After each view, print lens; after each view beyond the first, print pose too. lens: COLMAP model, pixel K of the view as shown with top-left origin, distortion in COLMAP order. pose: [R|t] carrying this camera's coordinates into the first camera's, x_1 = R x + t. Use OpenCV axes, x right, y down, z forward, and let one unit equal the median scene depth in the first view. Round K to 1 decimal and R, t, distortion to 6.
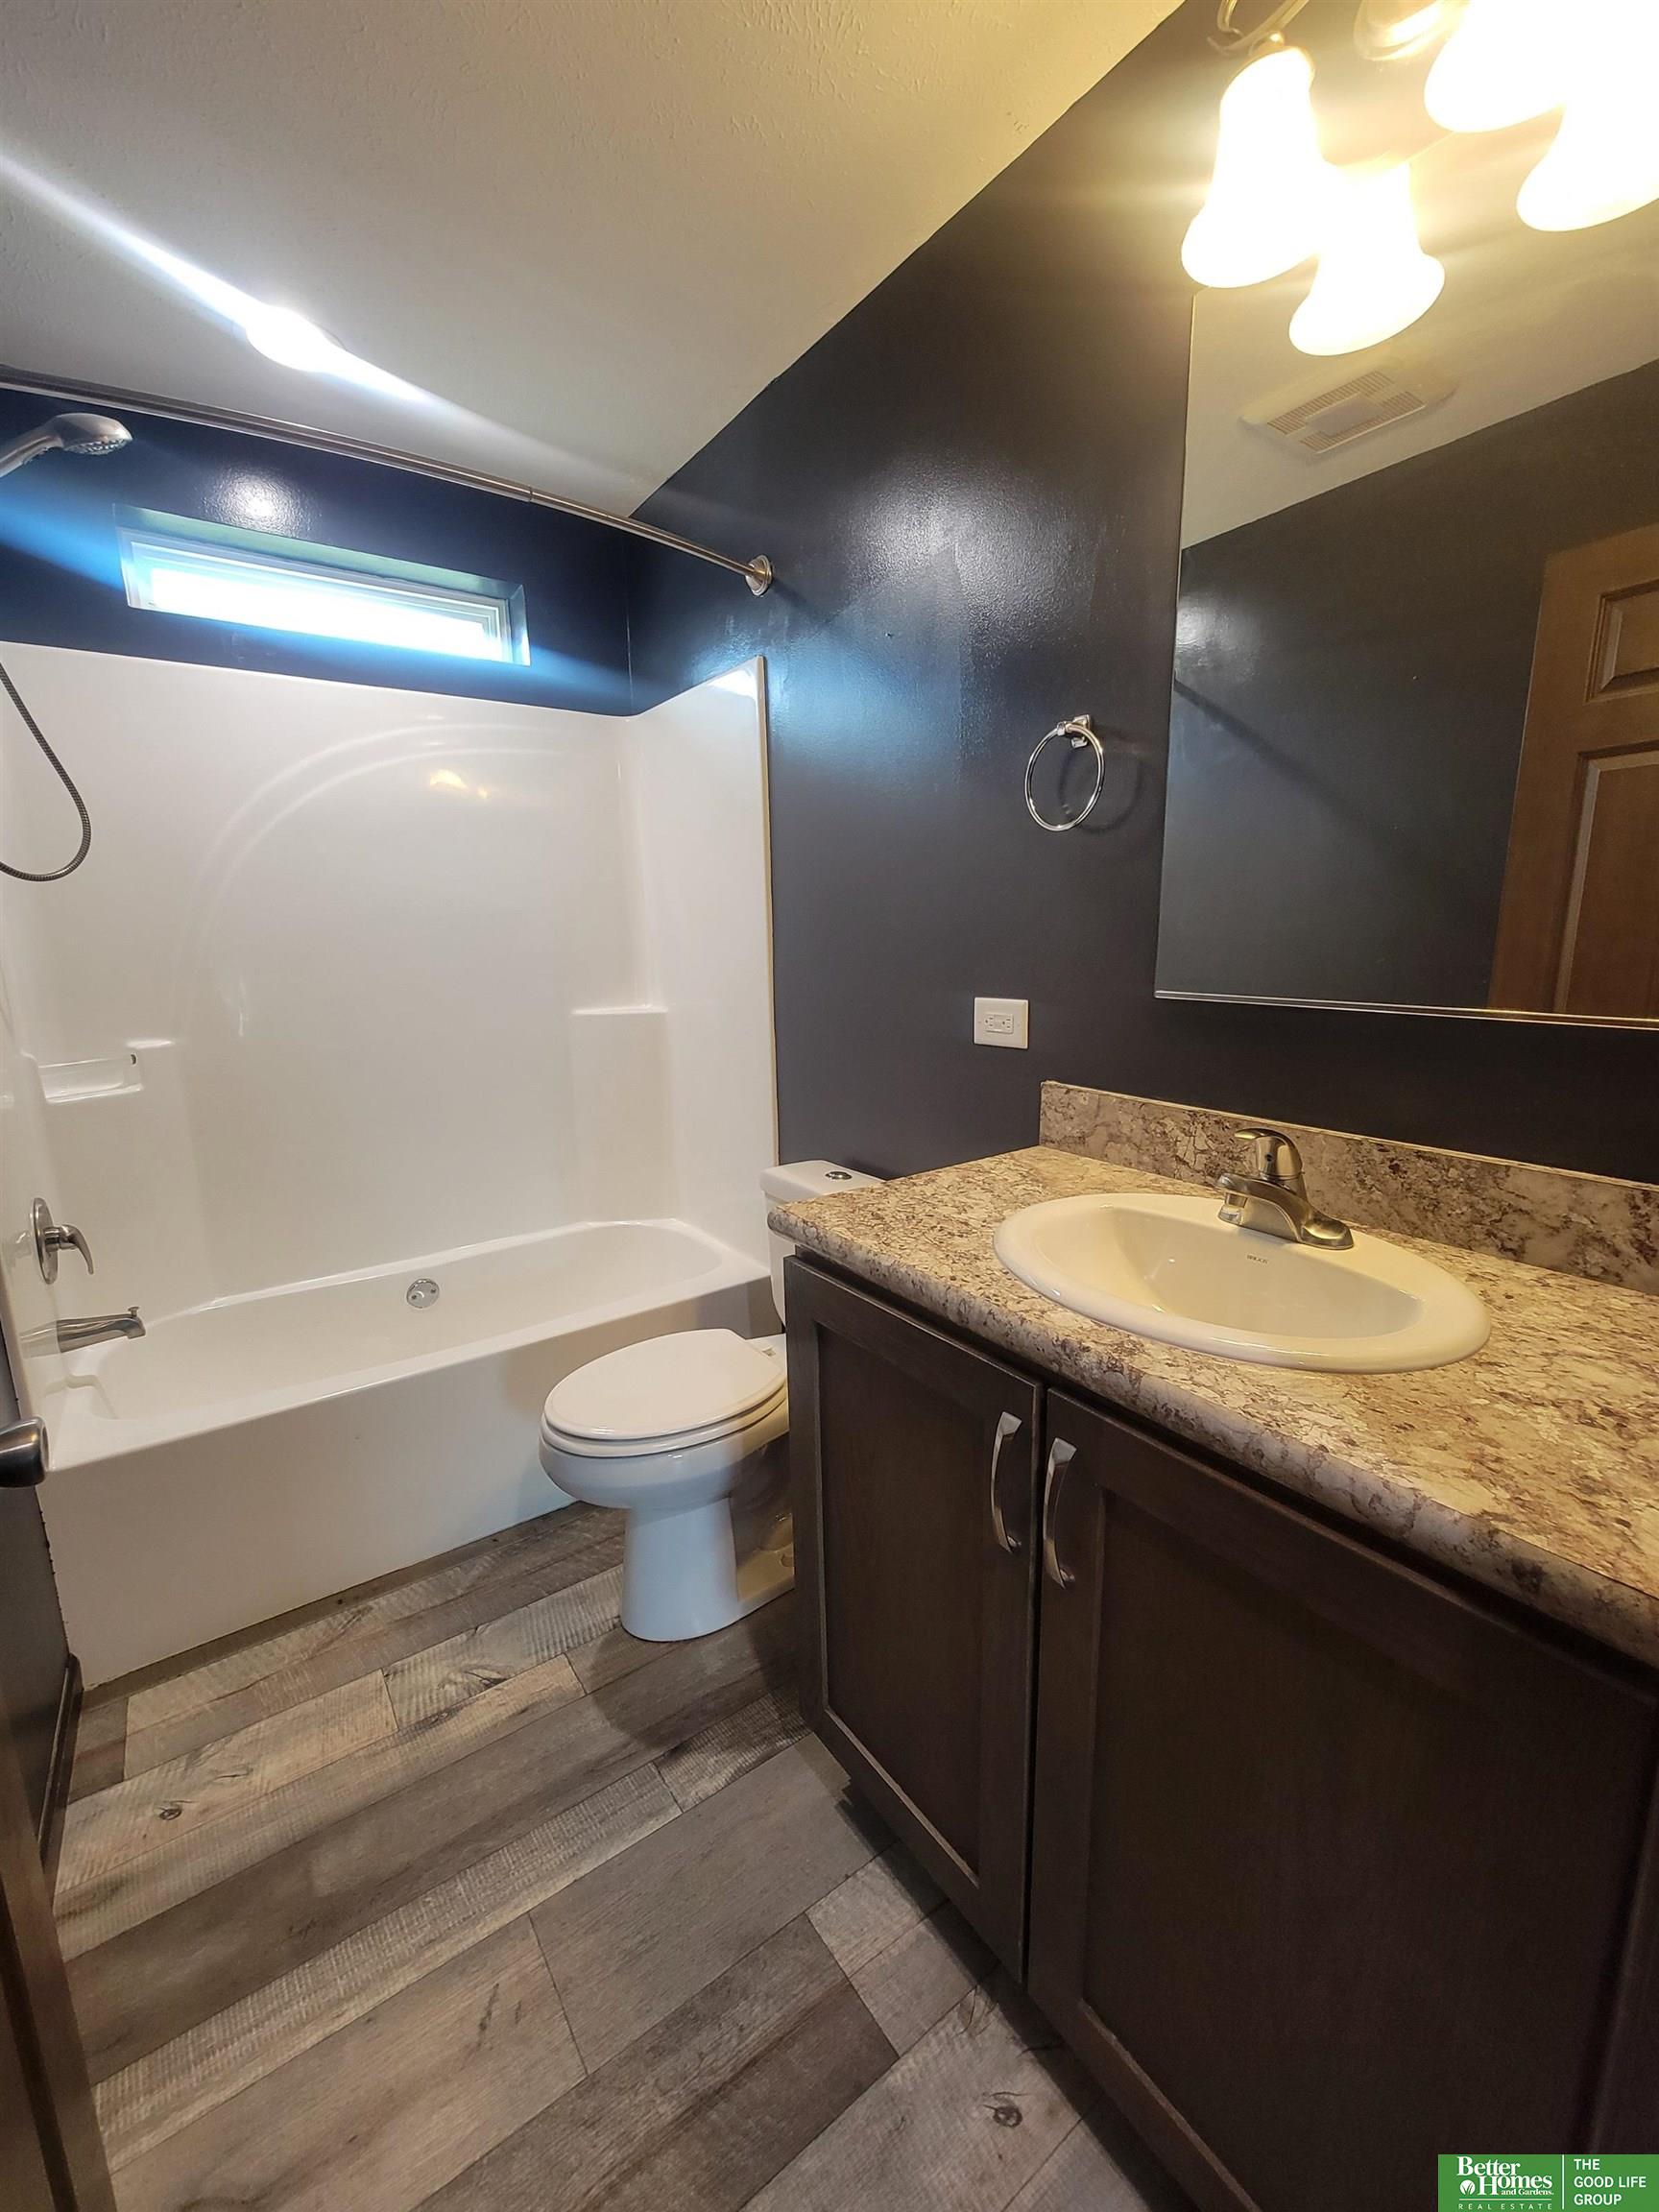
lens RADIAL K [[901.7, 0, 837.8], [0, 901.7, 1092.2], [0, 0, 1]] dist [-0.007190, 0.001587]
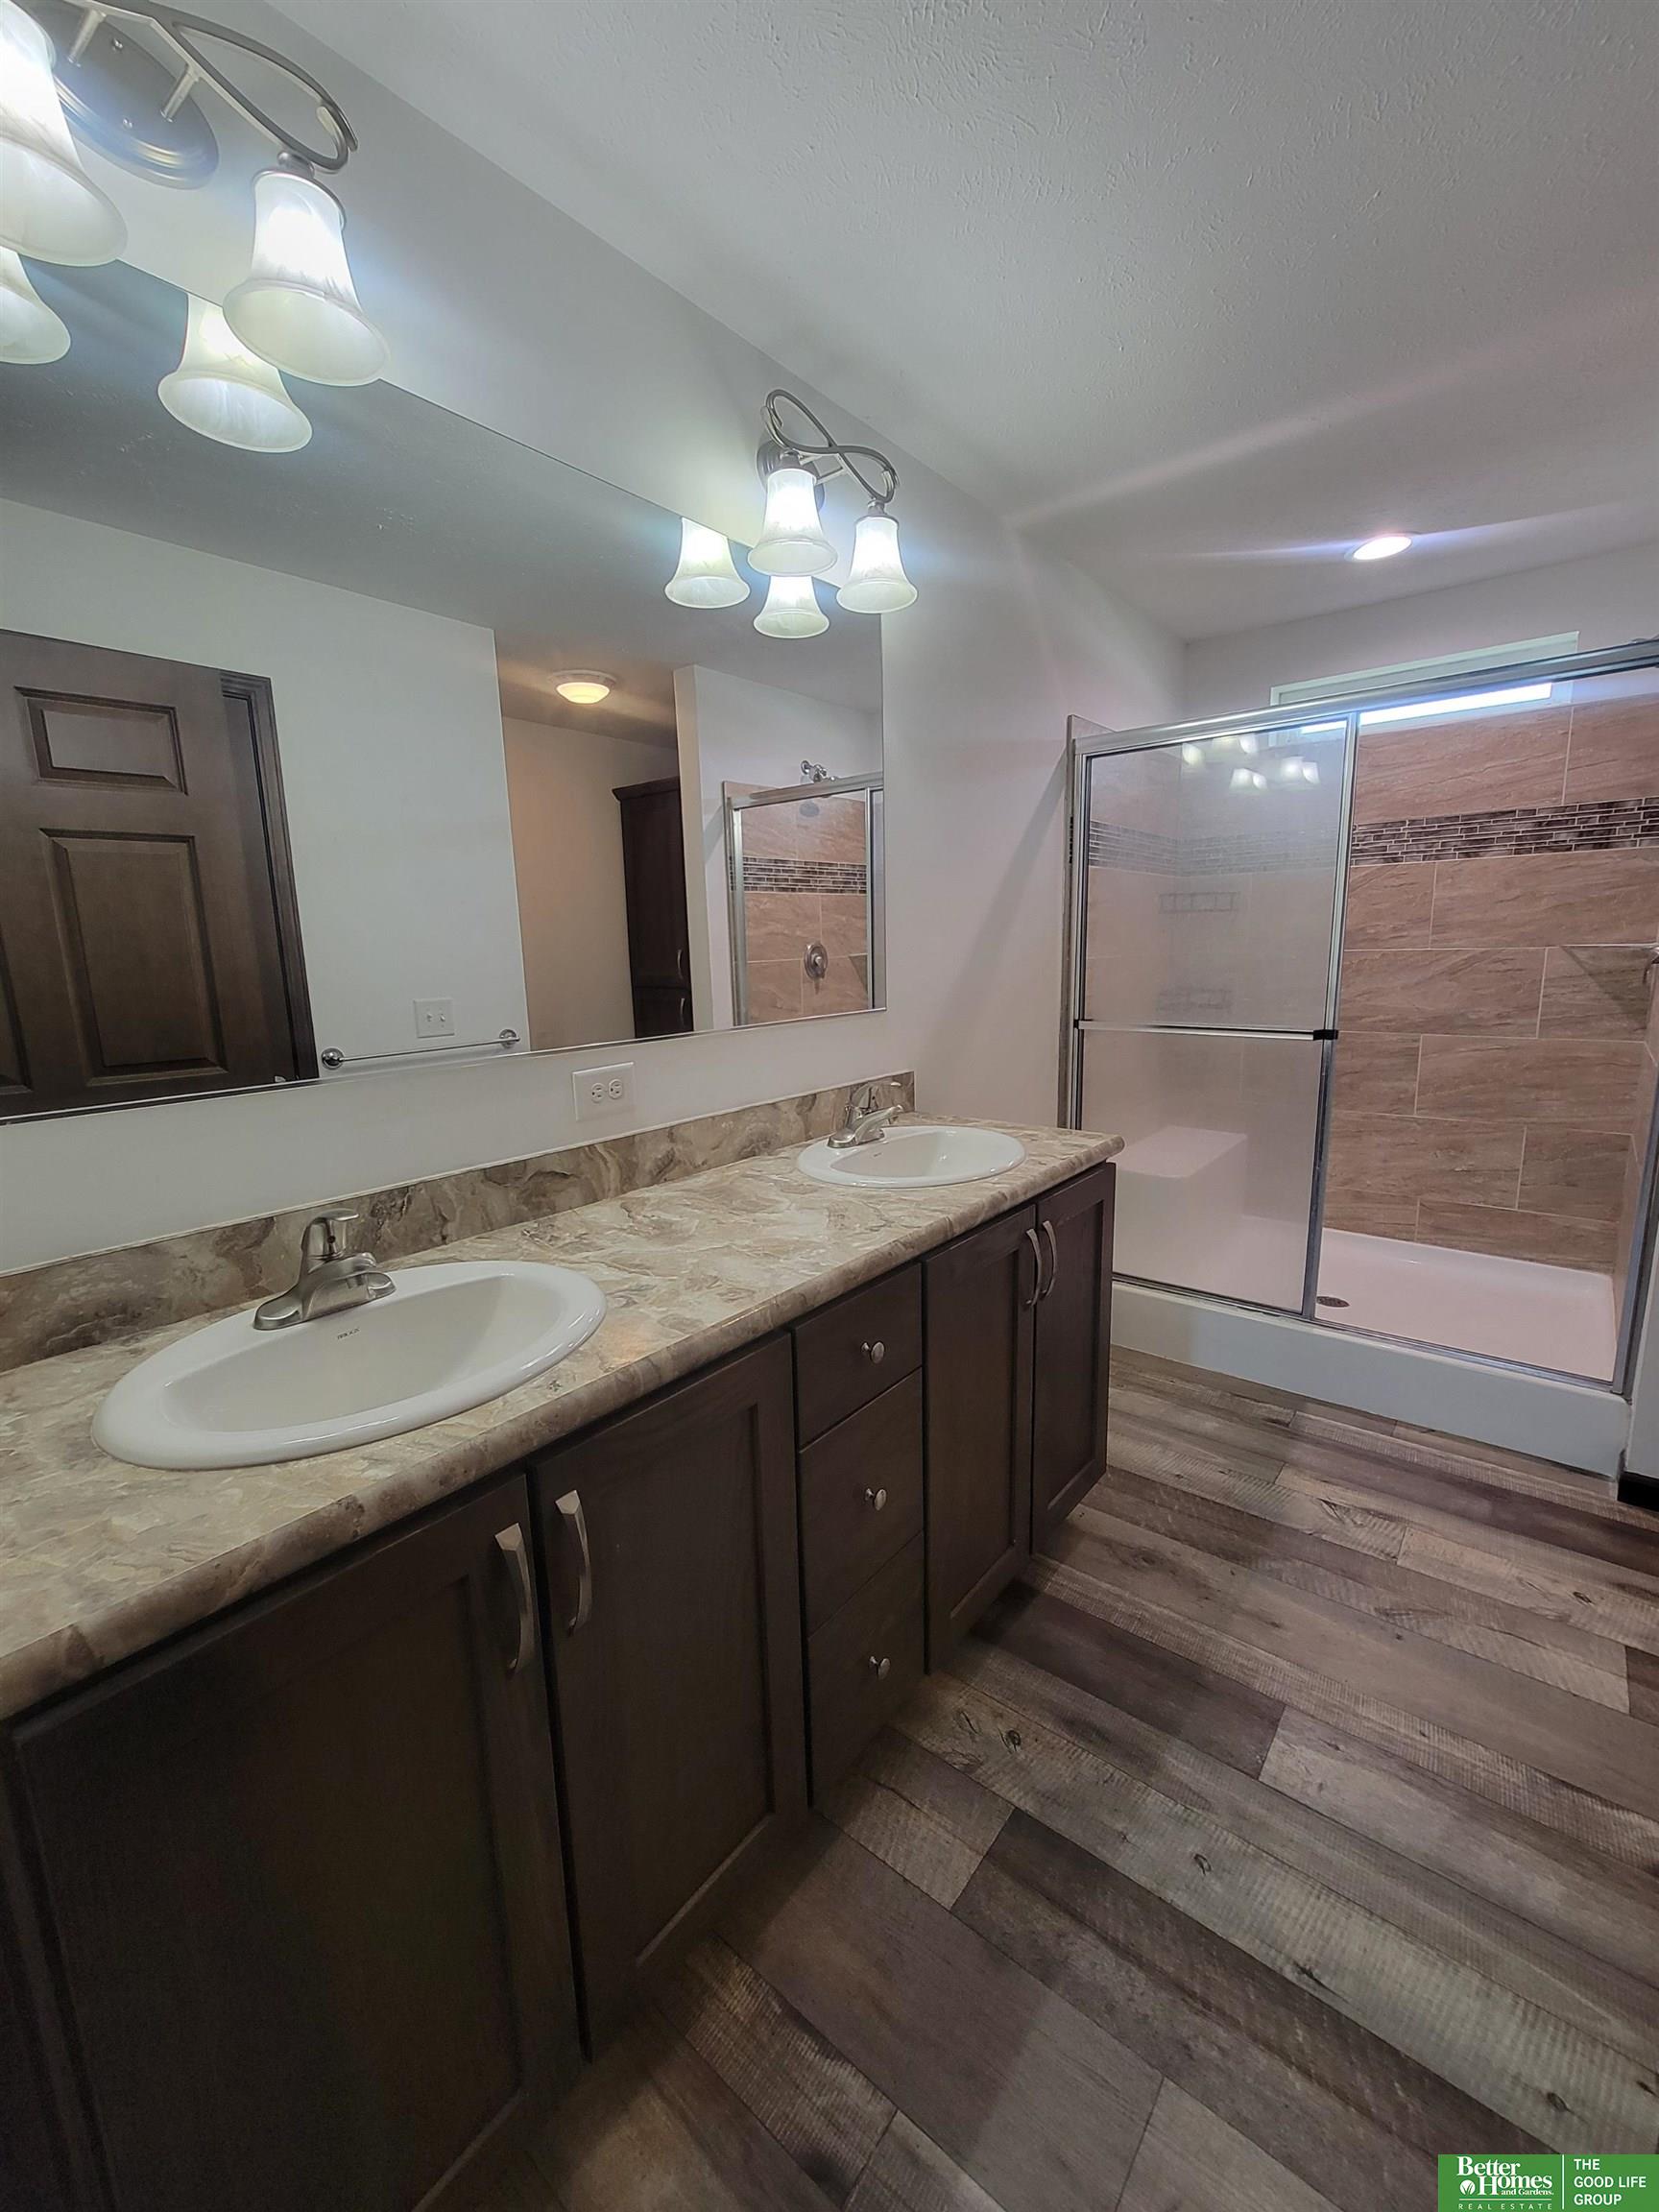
lens RADIAL K [[901.7, 0, 810.8], [0, 901.7, 1110.1], [0, 0, 1]] dist [-0.007190, 0.001587]
pose [[-0.246008, -0.151623, 0.957335, -1.298426], [0.209786, 0.955948, 0.205312, -0.323977], [-0.946293, 0.251344, -0.203362, 1.734089]]
